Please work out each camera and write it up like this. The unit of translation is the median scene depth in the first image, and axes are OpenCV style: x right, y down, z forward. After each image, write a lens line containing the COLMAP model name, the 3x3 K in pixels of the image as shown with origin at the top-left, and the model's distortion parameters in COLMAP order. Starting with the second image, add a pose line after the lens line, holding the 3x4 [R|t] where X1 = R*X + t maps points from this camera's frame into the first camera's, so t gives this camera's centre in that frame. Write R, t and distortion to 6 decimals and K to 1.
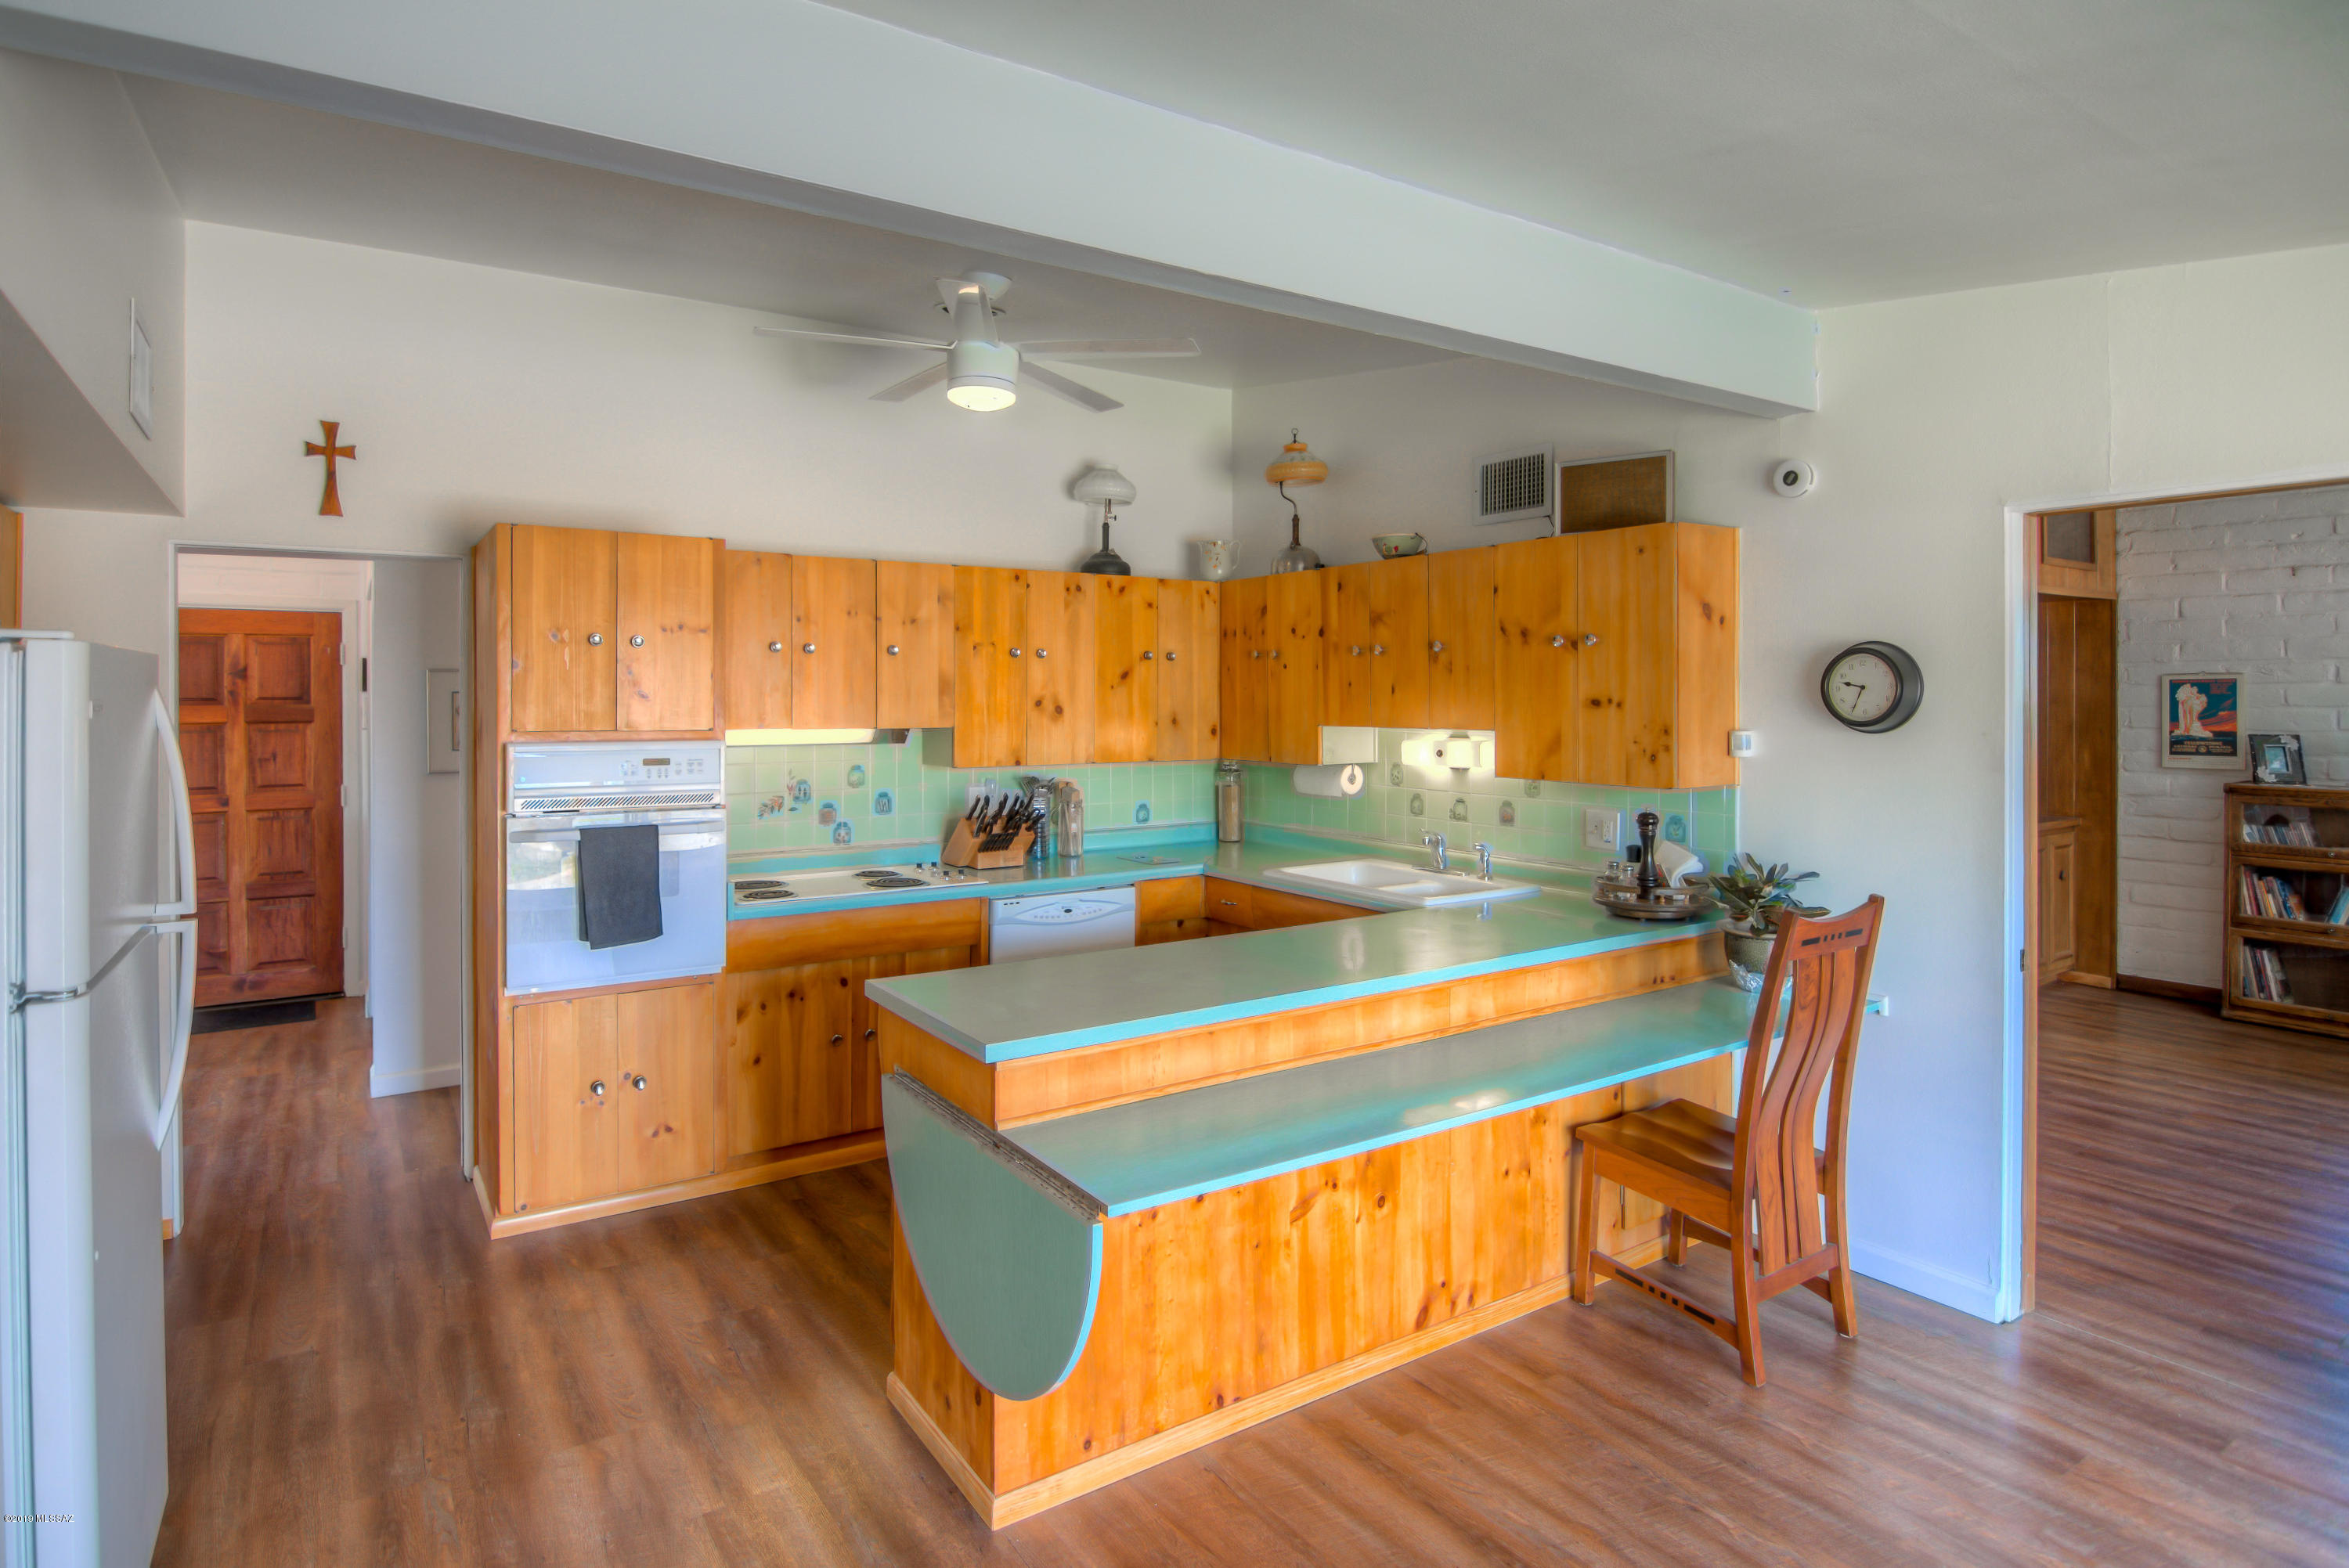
lens RADIAL K [[1249.4, 0, 1159.6], [0, 1249.4, 704.0], [0, 0, 1]] dist [-0.006010, -0.000913]
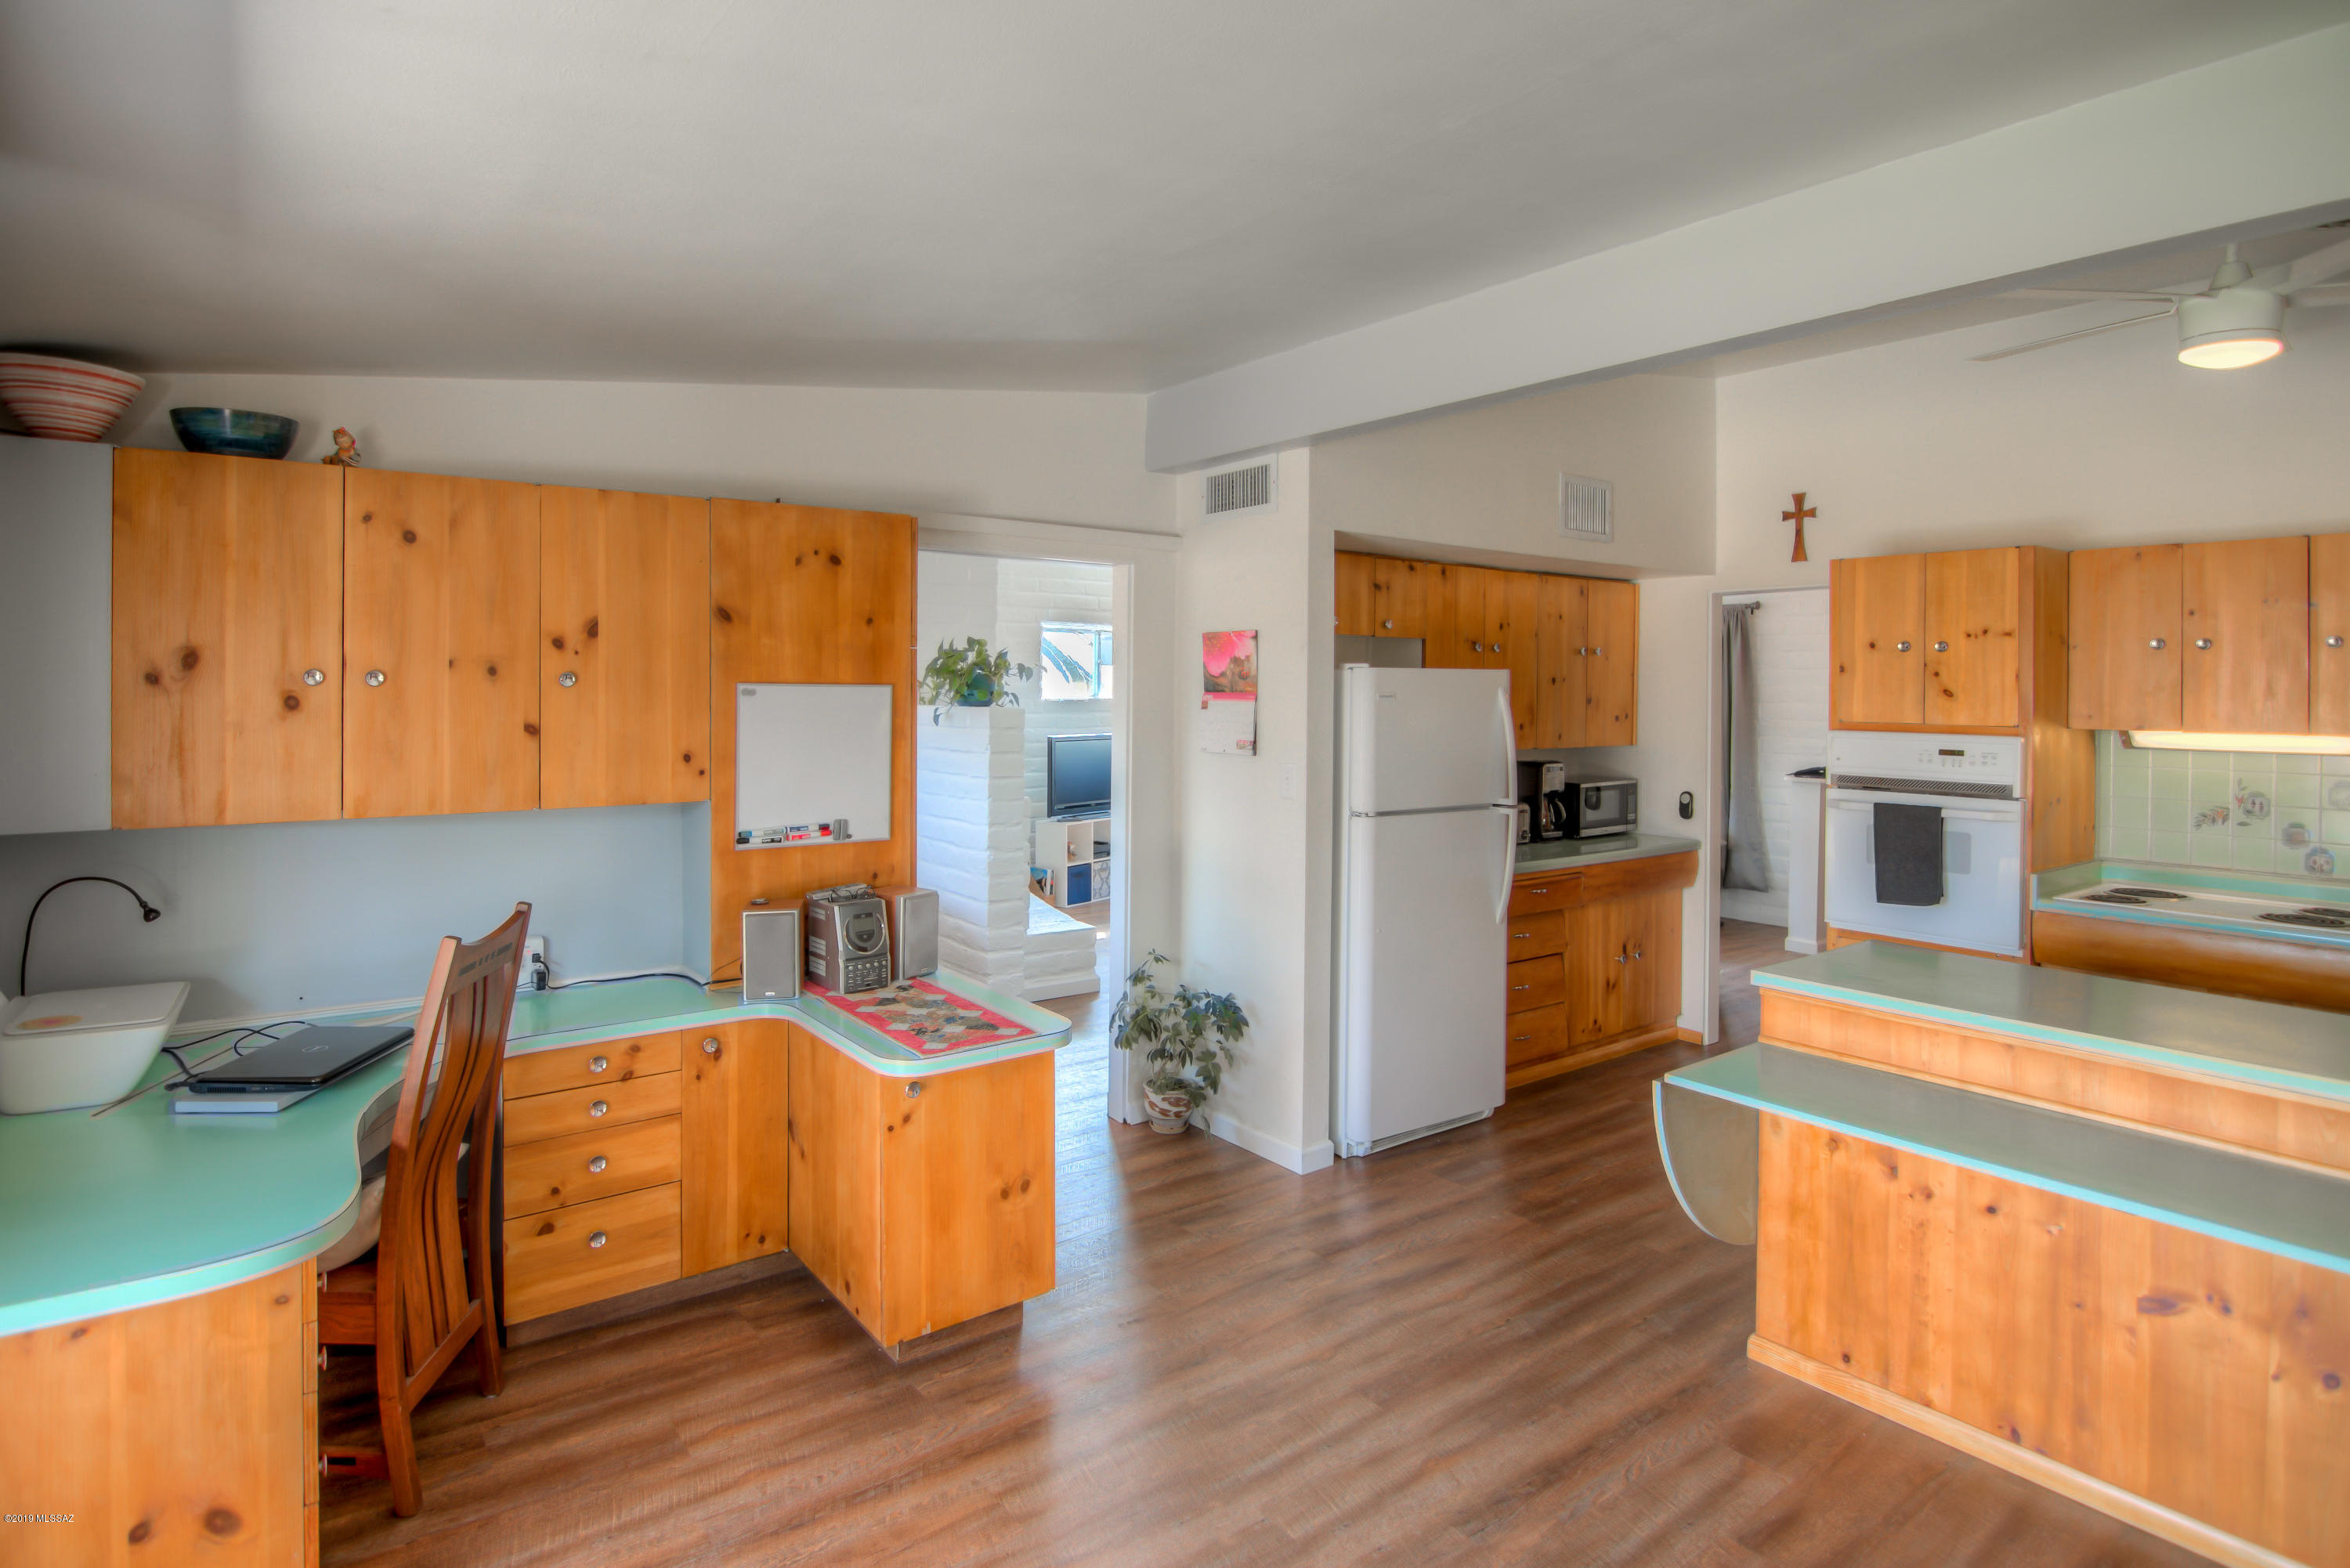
lens RADIAL K [[1256.9, 0, 1098.6], [0, 1256.9, 699.6], [0, 0, 1]] dist [-0.004967, -0.002207]
pose [[0.030511, 0.011177, -0.999472, 0.608505], [-0.014337, 0.999840, 0.010743, -0.002405], [0.999432, 0.014002, 0.030666, 0.163353]]
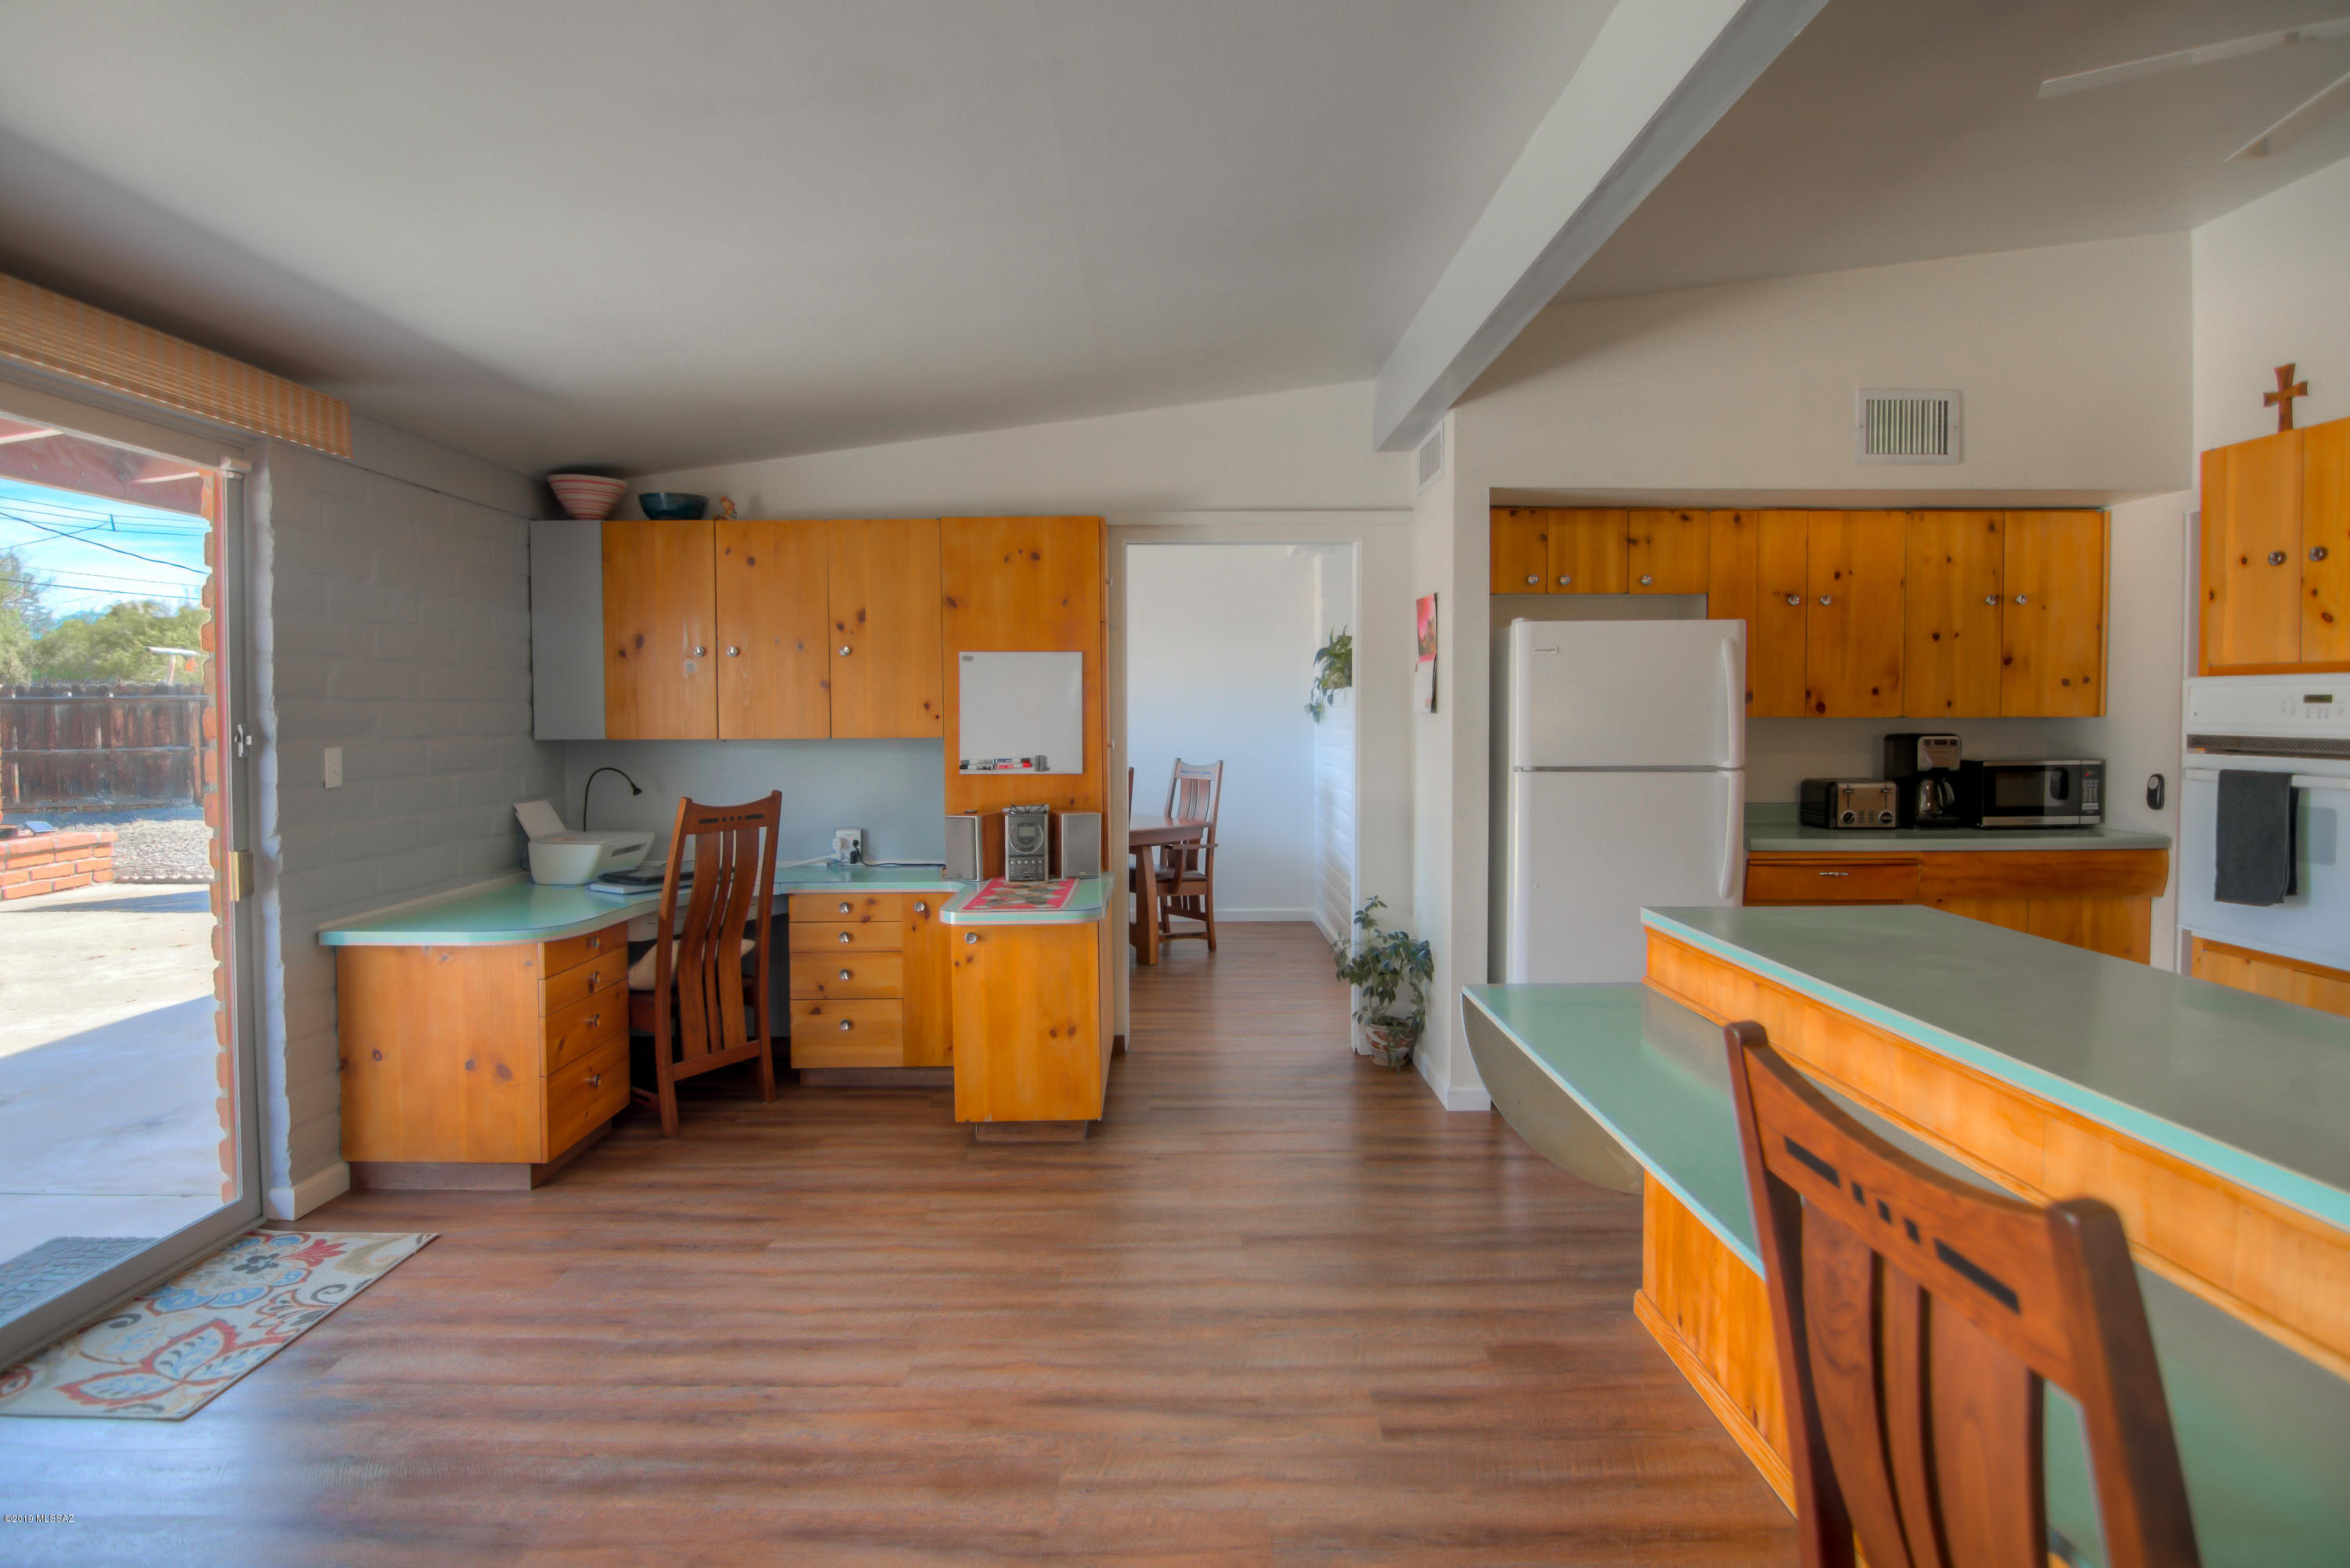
lens RADIAL K [[1234.5, 0, 1132.7], [0, 1234.5, 762.6], [0, 0, 1]] dist [0.013694, -0.020012]
pose [[-0.566142, 0.036884, -0.823482, 0.606625], [-0.002798, 0.998907, 0.046664, 0.045225], [0.824303, 0.028723, -0.565420, 0.698339]]
